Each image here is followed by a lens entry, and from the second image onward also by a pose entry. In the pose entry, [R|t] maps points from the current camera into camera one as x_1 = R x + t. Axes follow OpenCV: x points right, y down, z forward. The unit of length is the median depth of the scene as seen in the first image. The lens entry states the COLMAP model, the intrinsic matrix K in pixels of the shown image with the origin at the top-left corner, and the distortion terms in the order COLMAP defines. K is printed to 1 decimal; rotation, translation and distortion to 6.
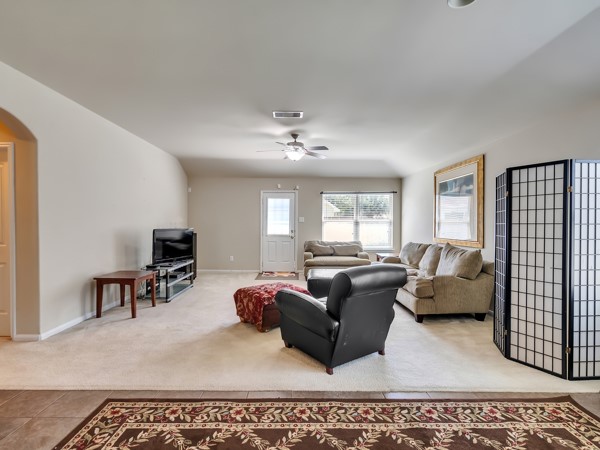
lens RADIAL K [[306.9, 0, 296.6], [0, 306.9, 224.4], [0, 0, 1]] dist [-0.008194, 0.006125]
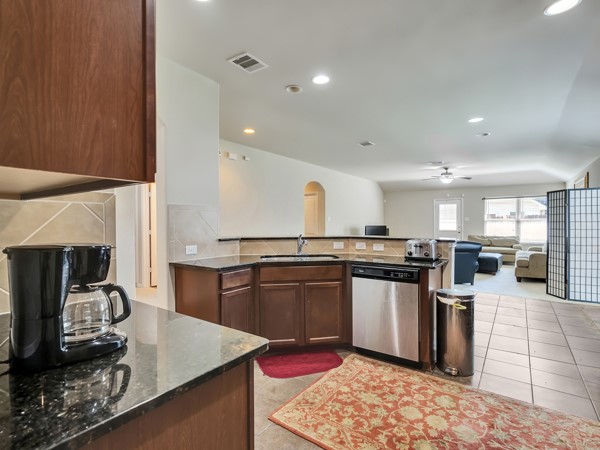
lens RADIAL K [[306.9, 0, 296.5], [0, 306.9, 224.0], [0, 0, 1]] dist [-0.008194, 0.006125]
pose [[0.807785, -0.002231, -0.589473, 0.270909], [0.003152, 0.999995, 0.000535, 0.002810], [0.589469, -0.002290, 0.807788, -0.687890]]
